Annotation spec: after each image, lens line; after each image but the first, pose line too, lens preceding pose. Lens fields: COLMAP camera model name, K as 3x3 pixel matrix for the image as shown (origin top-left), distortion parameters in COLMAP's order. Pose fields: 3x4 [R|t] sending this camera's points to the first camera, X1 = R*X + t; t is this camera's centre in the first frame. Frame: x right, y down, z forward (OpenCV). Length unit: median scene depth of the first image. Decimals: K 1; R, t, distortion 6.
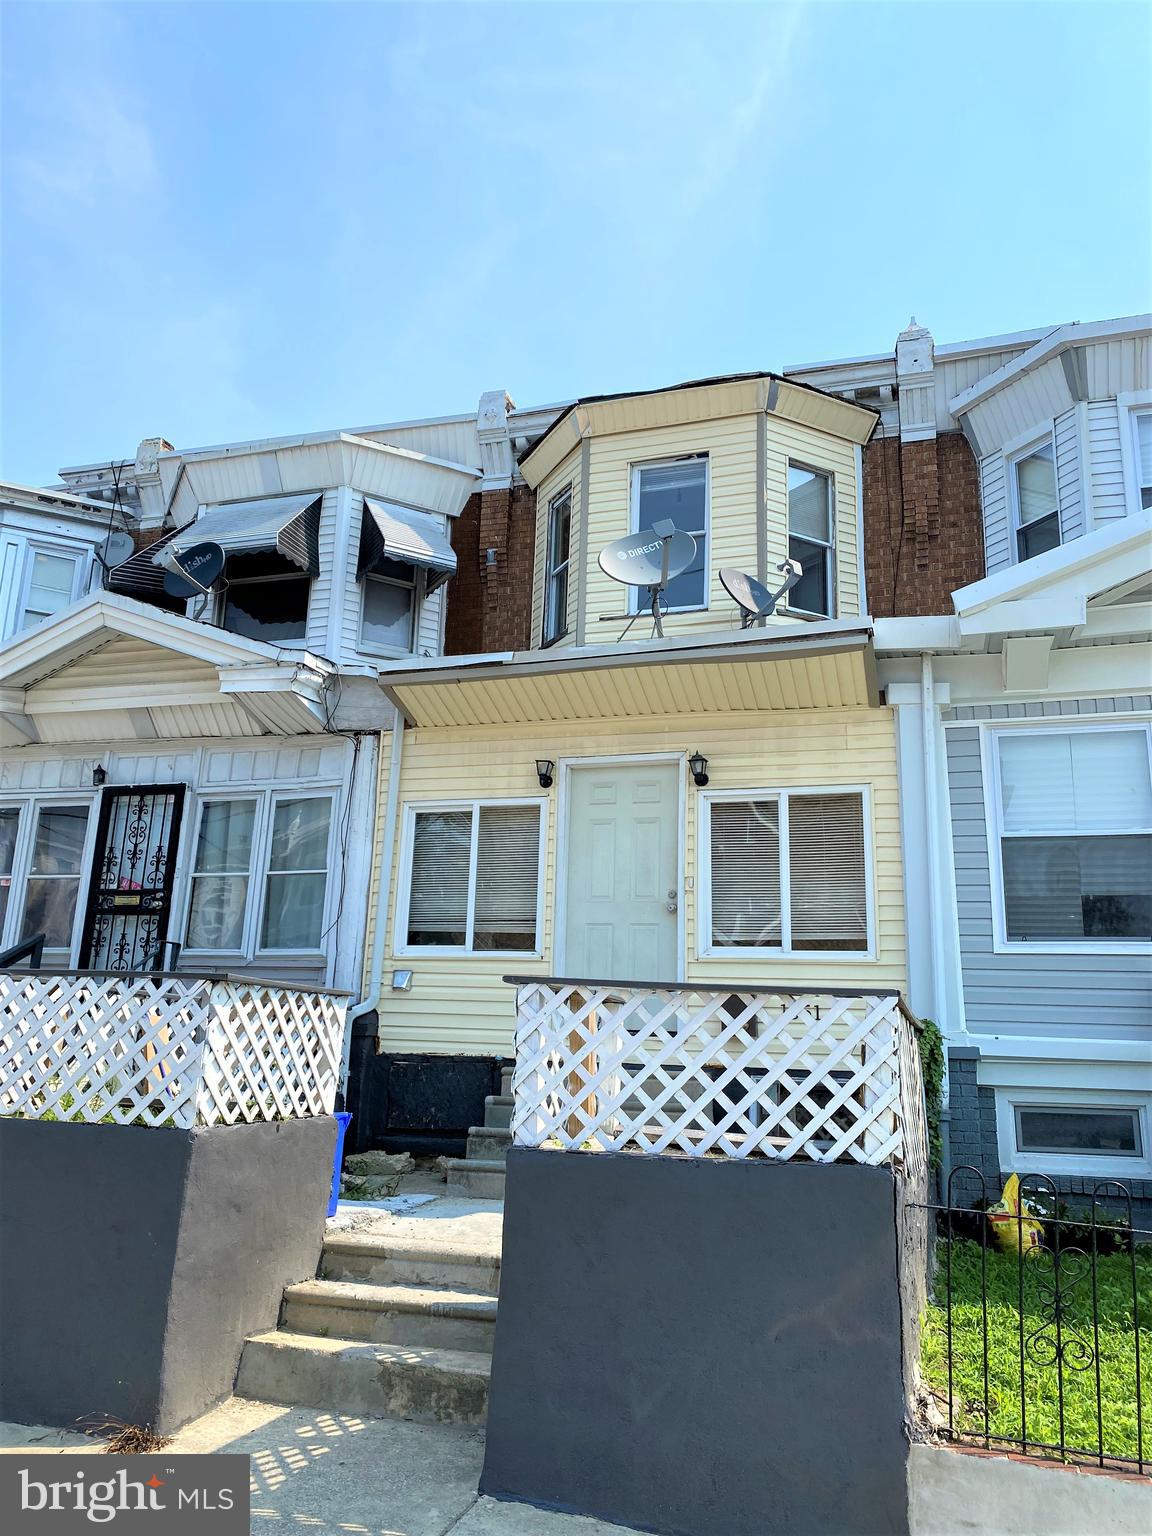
lens RADIAL K [[1156.4, 0, 571.7], [0, 1156.4, 772.3], [0, 0, 1]] dist [0.012273, 0.001651]
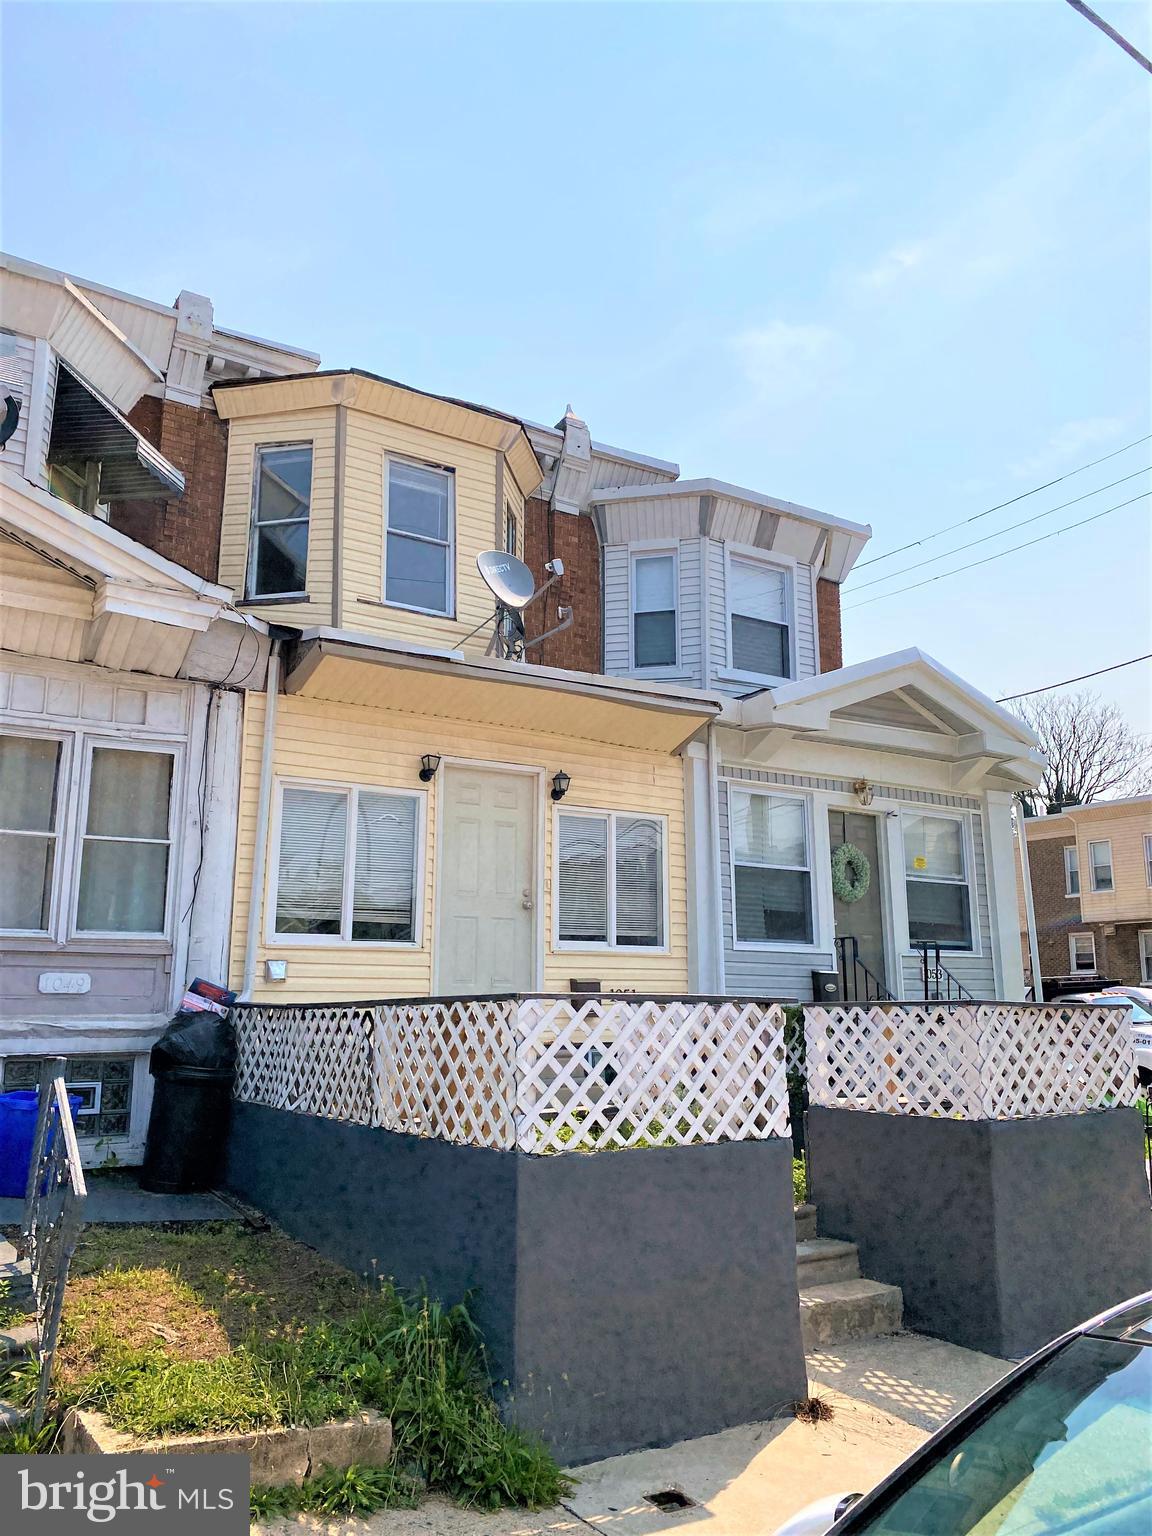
lens RADIAL K [[1156.4, 0, 572.3], [0, 1156.4, 761.3], [0, 0, 1]] dist [0.012273, 0.001651]
pose [[0.629618, 0.125231, 0.766745, -0.725967], [-0.159503, 0.986736, -0.030185, 0.005859], [-0.760355, -0.103293, 0.641241, 0.247017]]
